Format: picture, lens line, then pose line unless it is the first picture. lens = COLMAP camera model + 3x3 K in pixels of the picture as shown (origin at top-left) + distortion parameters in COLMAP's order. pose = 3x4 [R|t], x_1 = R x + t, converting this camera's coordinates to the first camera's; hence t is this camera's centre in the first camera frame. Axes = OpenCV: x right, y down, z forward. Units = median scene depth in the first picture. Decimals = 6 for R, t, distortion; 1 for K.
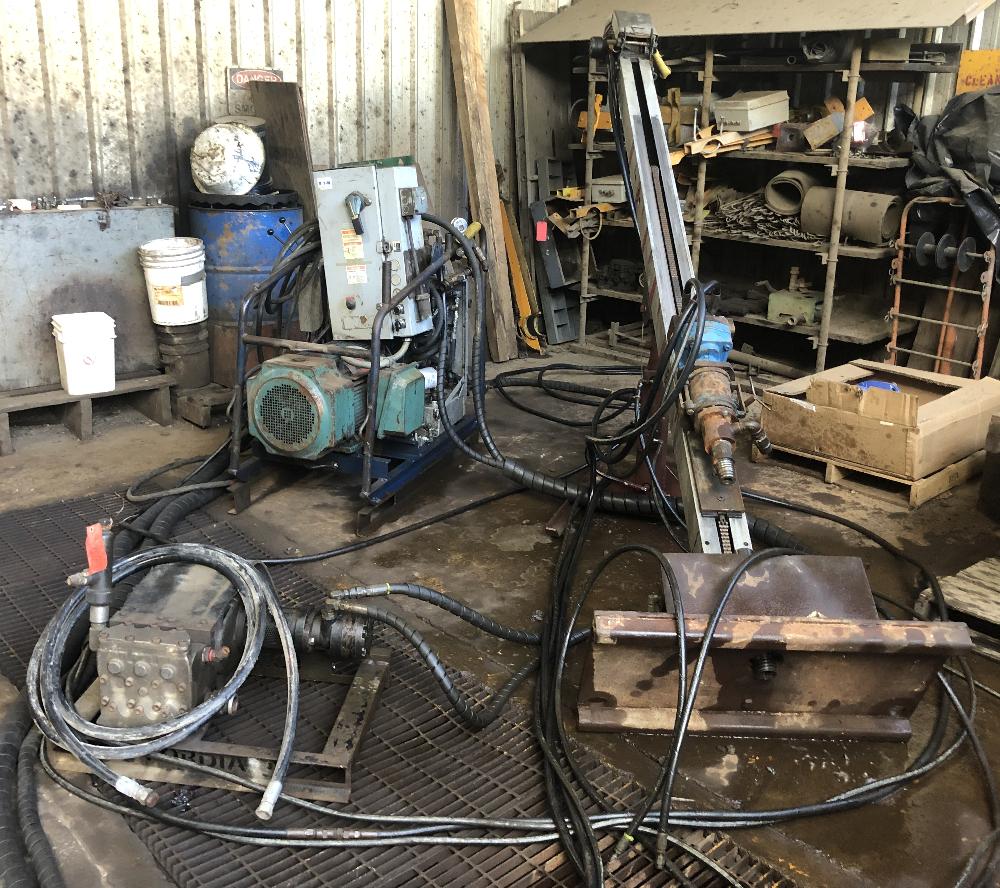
lens RADIAL K [[935.6, 0, 500.8], [0, 935.6, 440.1], [0, 0, 1]] dist [-0.031250, 0.000000]
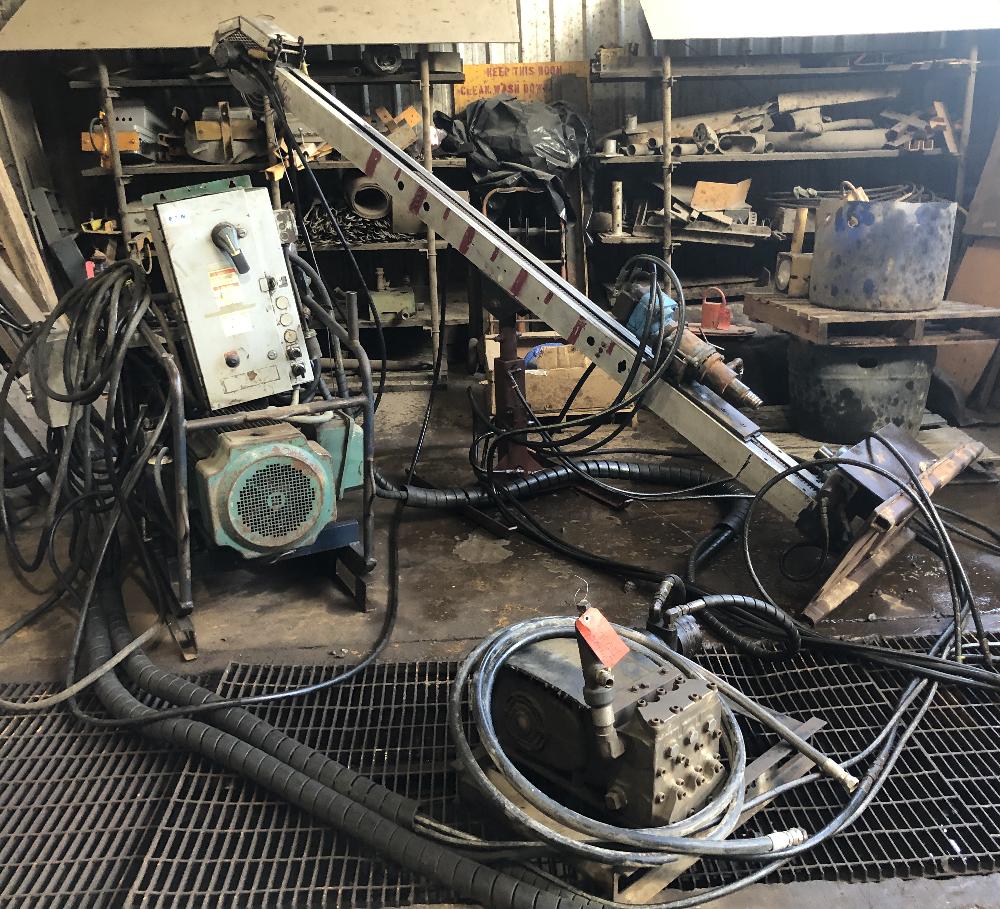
lens RADIAL K [[930.2, 0, 498.6], [0, 930.2, 460.6], [0, 0, 1]] dist [0.010420, 0.000000]
pose [[0.640369, -0.281176, 0.714750, -0.616293], [0.284427, 0.951236, 0.119380, -0.093384], [-0.713463, 0.126847, 0.689116, 0.284402]]
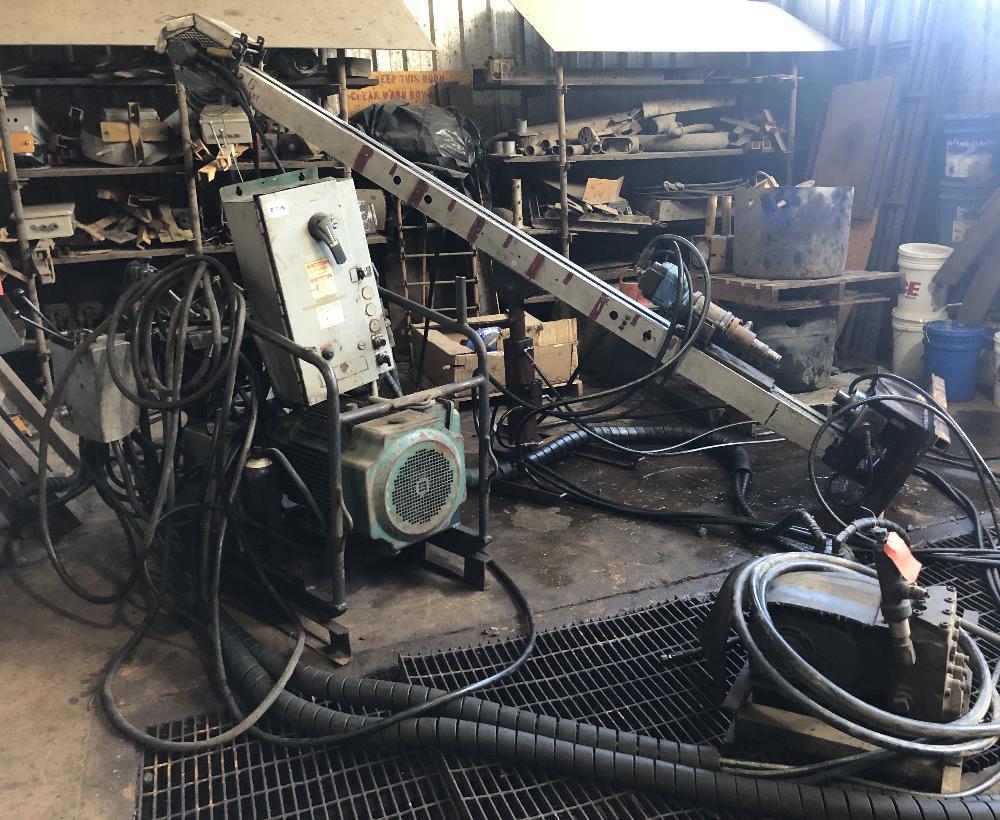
lens RADIAL K [[872.0, 0, 503.2], [0, 872.0, 406.9], [0, 0, 1]] dist [0.019877, -0.008227]
pose [[0.377855, -0.292692, 0.878383, -0.771051], [0.336622, 0.927220, 0.164160, -0.174658], [-0.862503, 0.233655, 0.448881, 0.545362]]
